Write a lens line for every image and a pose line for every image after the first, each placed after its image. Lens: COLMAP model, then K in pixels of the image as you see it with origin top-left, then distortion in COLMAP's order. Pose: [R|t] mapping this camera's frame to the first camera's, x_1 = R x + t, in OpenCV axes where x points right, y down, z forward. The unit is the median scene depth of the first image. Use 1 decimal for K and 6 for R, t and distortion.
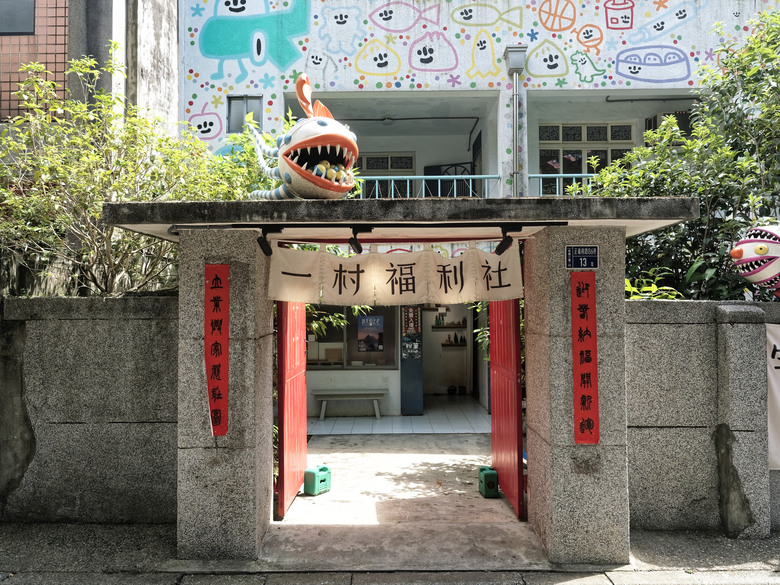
lens RADIAL K [[554.5, 0, 390.0], [0, 554.5, 292.5], [0, 0, 1]] dist [0.006700, -0.001481]
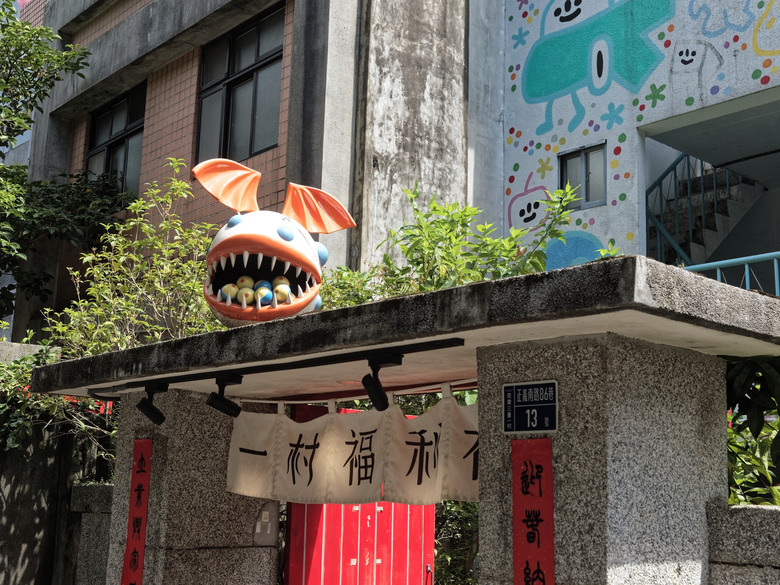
lens RADIAL K [[1035.8, 0, 390.0], [0, 1035.8, 292.5], [0, 0, 1]] dist [0.000257, -0.010018]
pose [[0.676112, -0.123024, -0.726456, 0.386349], [-0.015424, 0.983383, -0.180888, 0.000244], [0.736637, 0.133505, 0.662979, 0.137014]]
